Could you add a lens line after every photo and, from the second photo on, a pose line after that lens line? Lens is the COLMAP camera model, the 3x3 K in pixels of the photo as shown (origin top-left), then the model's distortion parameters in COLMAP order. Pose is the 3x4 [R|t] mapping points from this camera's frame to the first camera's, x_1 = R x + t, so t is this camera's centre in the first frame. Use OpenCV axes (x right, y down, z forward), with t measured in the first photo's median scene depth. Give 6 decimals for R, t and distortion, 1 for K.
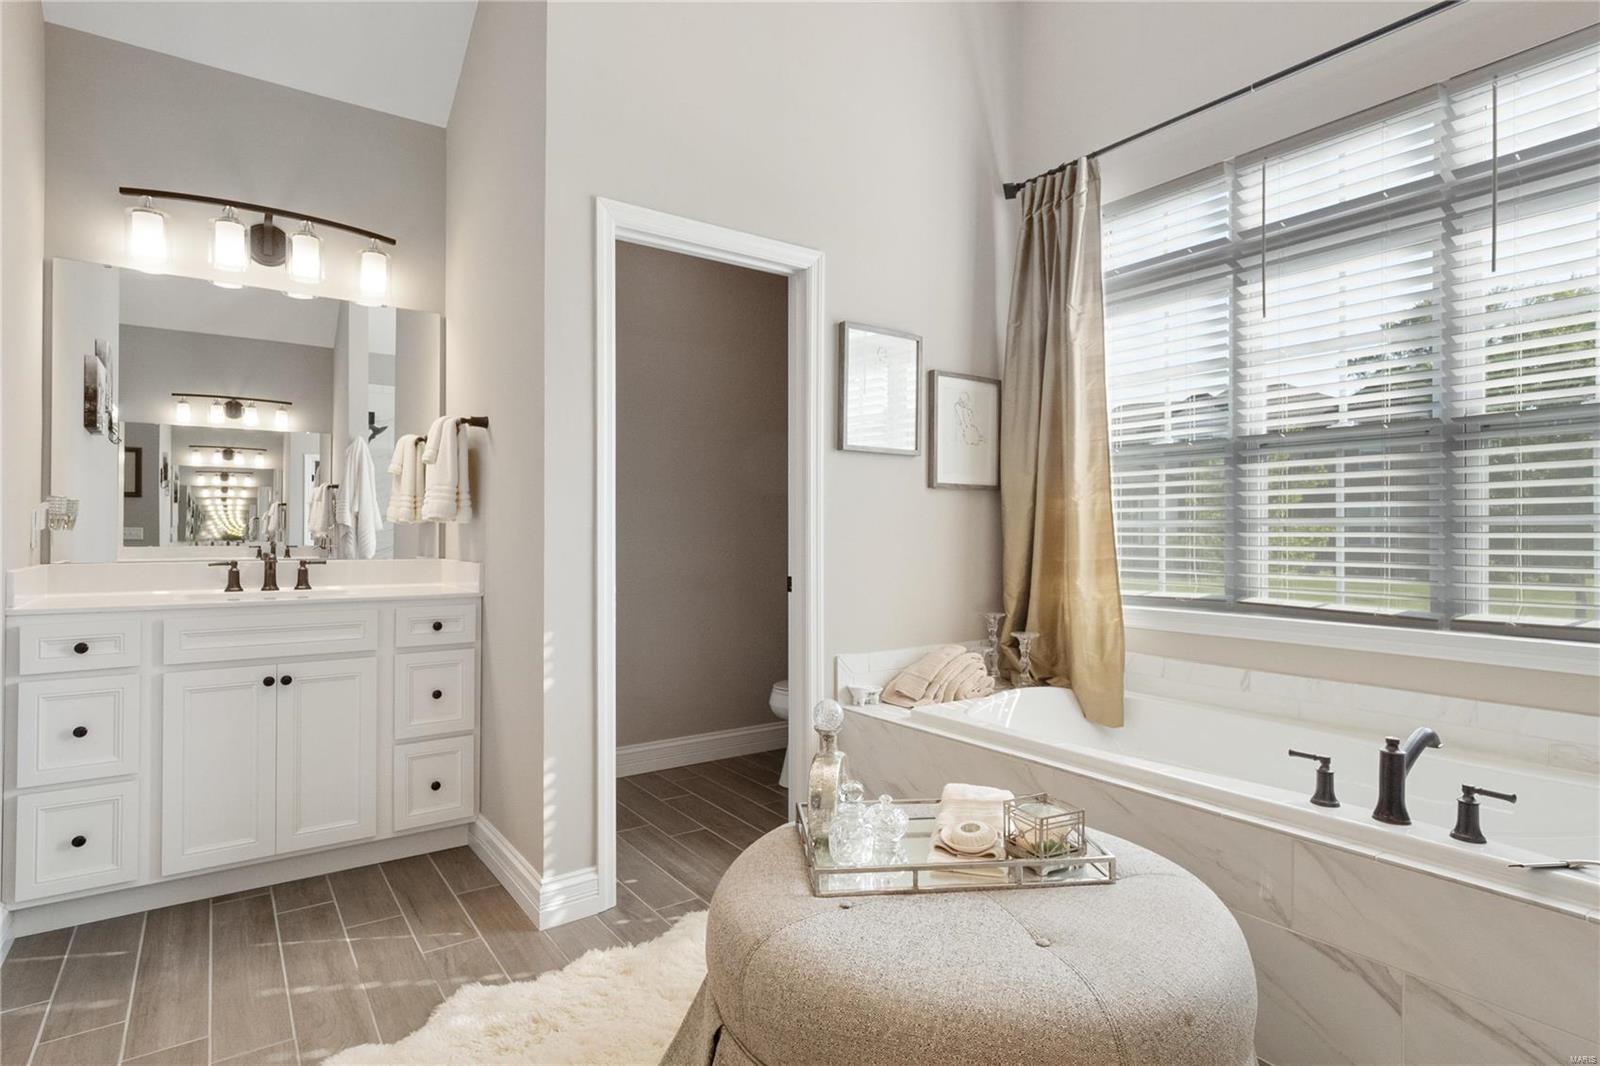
lens RADIAL K [[814.8, 0, 802.9], [0, 814.8, 537.4], [0, 0, 1]] dist [0.001681, 0.000367]
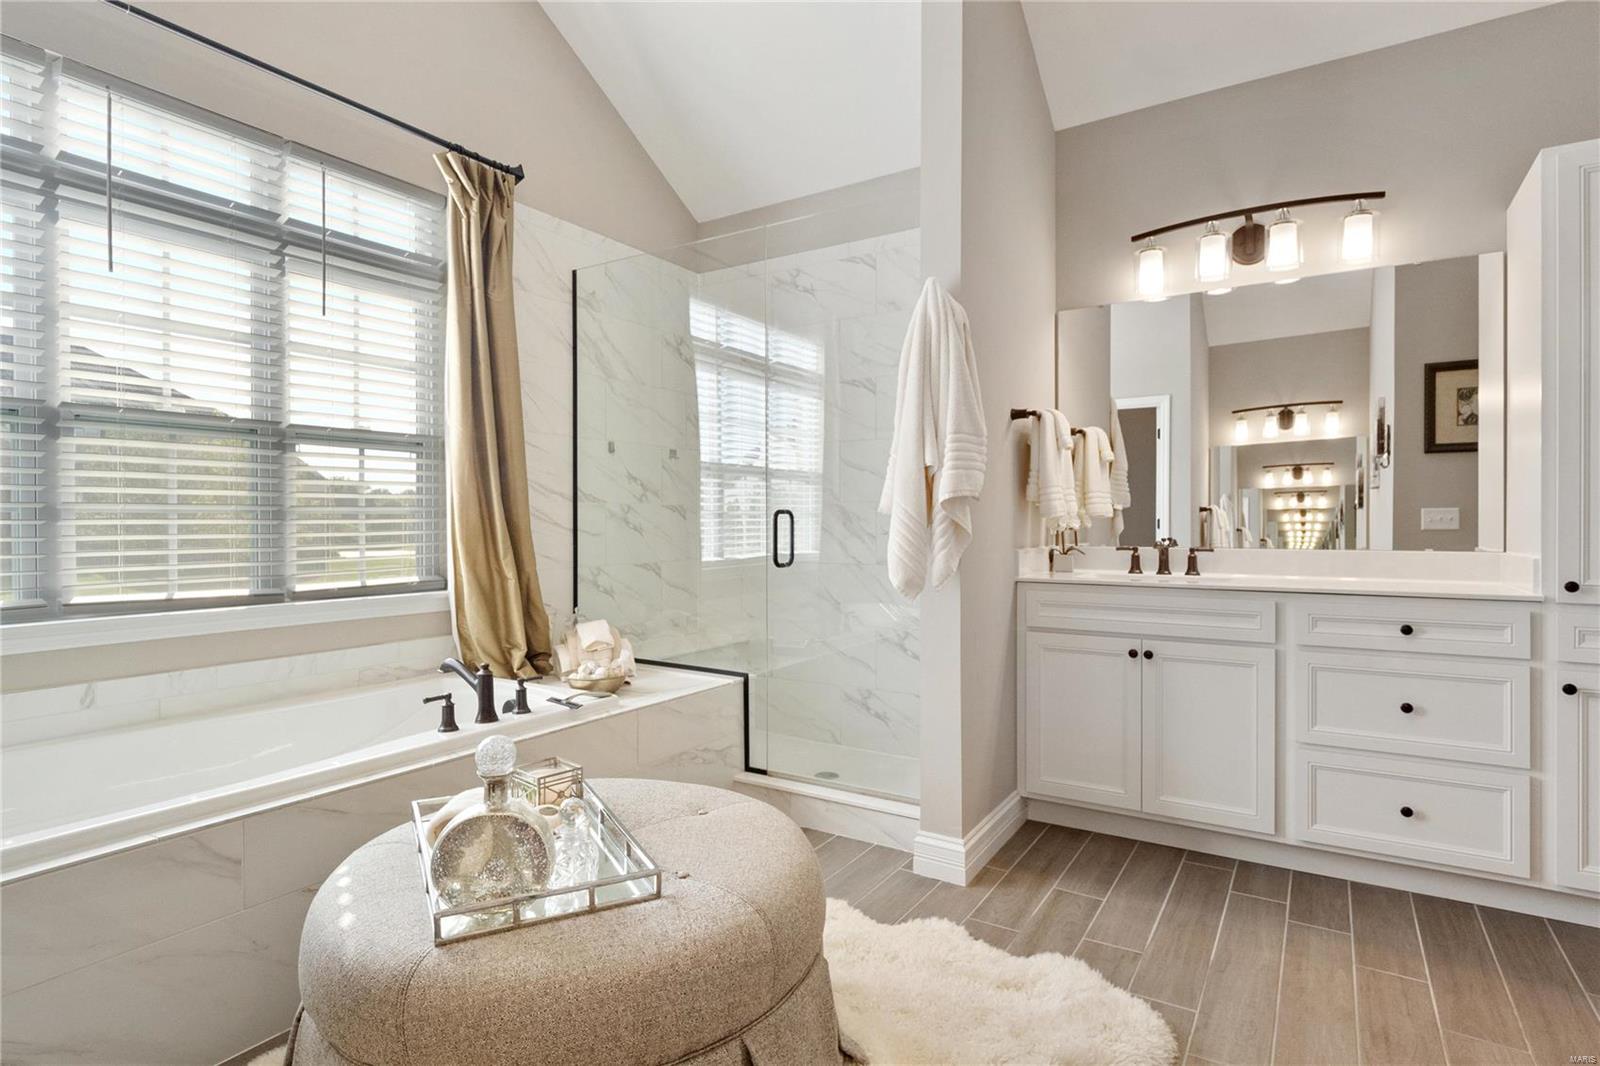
lens RADIAL K [[850.7, 0, 724.1], [0, 850.7, 539.7], [0, 0, 1]] dist [-0.001772, -0.000378]
pose [[-0.323350, -0.022287, 0.946017, -0.525037], [0.008298, 0.999617, 0.026386, -0.003109], [-0.946243, 0.016382, -0.323042, 0.702623]]
